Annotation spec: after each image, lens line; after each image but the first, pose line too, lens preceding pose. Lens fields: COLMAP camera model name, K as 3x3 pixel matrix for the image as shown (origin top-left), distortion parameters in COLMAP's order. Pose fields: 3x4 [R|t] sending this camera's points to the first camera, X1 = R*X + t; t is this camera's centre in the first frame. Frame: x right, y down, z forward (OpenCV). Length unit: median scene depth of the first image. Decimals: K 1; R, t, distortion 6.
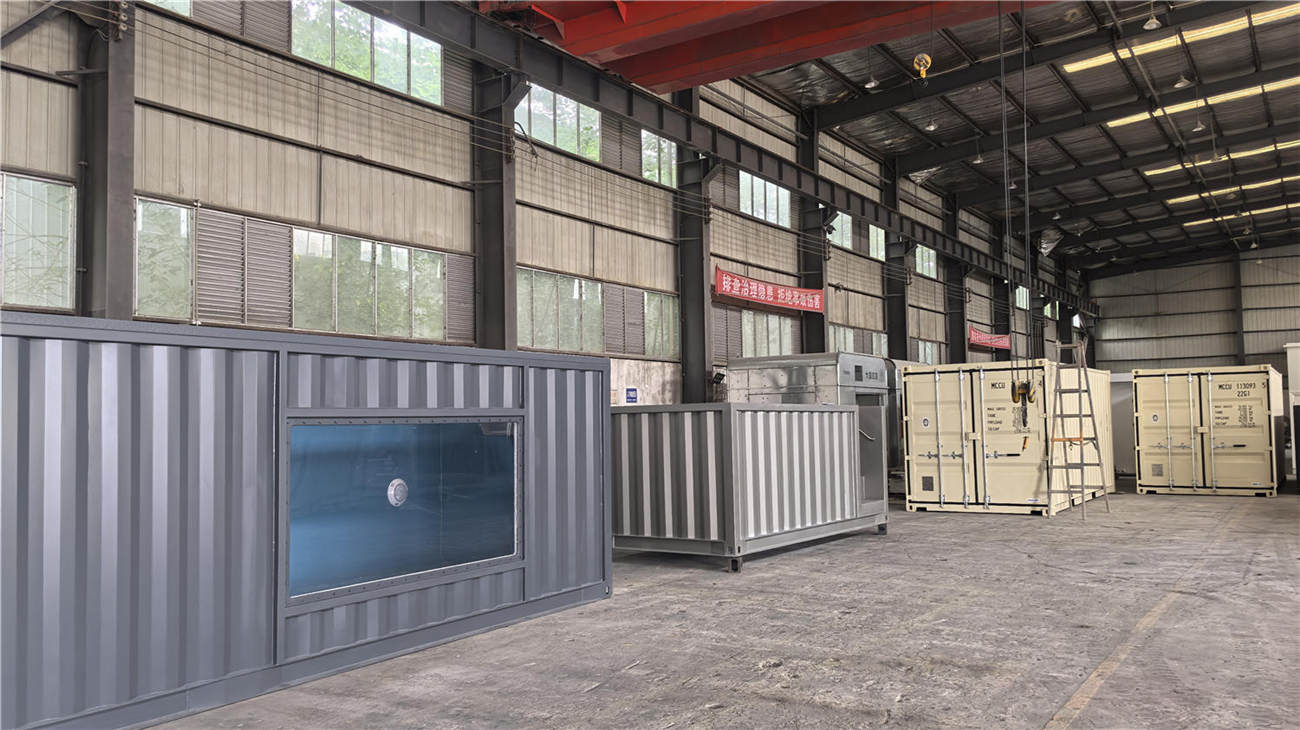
lens RADIAL K [[1012.0, 0, 608.8], [0, 1012.0, 366.6], [0, 0, 1]] dist [0.092658, -0.107274]
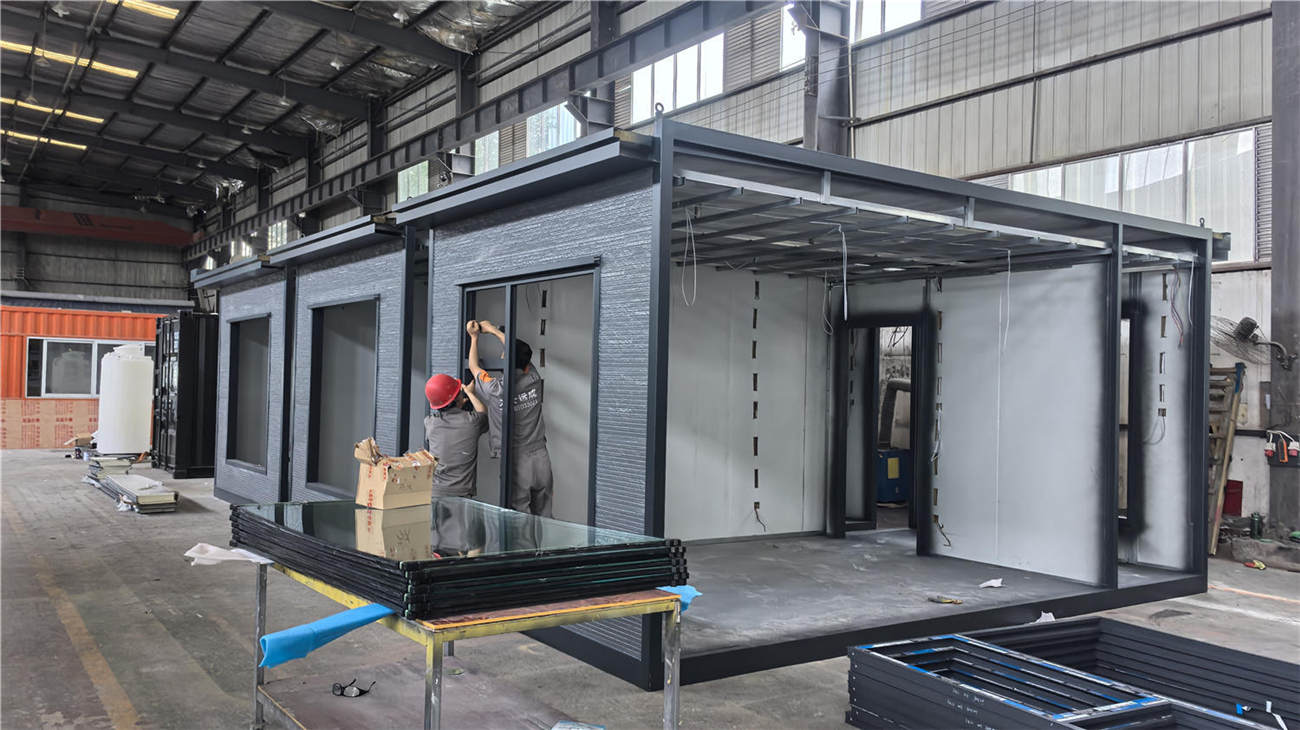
lens RADIAL K [[1012.0, 0, 608.8], [0, 1012.0, 366.6], [0, 0, 1]] dist [0.092658, -0.107274]
pose [[-0.379279, 0.002048, -0.925280, 0.763883], [0.036651, 0.999246, -0.012812, 0.038290], [0.924556, -0.038772, -0.379068, 1.121190]]
